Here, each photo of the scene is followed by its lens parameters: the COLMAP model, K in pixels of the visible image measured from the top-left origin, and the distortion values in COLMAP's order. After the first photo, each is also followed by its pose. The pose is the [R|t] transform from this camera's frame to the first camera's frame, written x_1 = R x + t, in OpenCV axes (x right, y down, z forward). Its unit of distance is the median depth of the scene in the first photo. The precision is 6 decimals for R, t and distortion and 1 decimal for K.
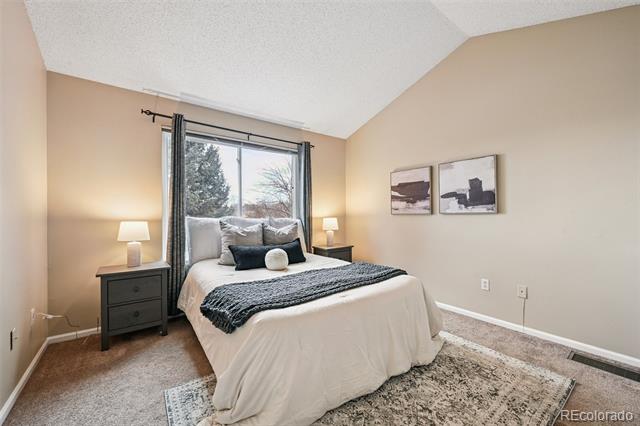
lens RADIAL K [[251.6, 0, 321.2], [0, 251.6, 206.3], [0, 0, 1]] dist [0.001253, 0.000144]
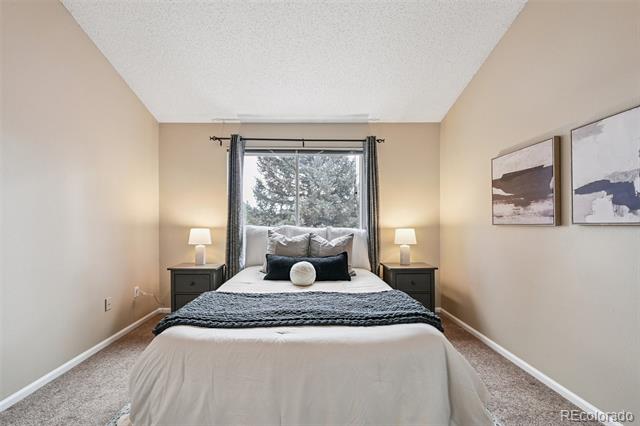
lens RADIAL K [[258.0, 0, 322.4], [0, 258.0, 214.7], [0, 0, 1]] dist [0.002180, 0.000238]
pose [[0.801211, -0.014056, -0.598217, 0.383409], [0.013457, 0.999894, -0.005470, 0.005617], [0.598230, -0.003667, 0.801316, 0.265075]]
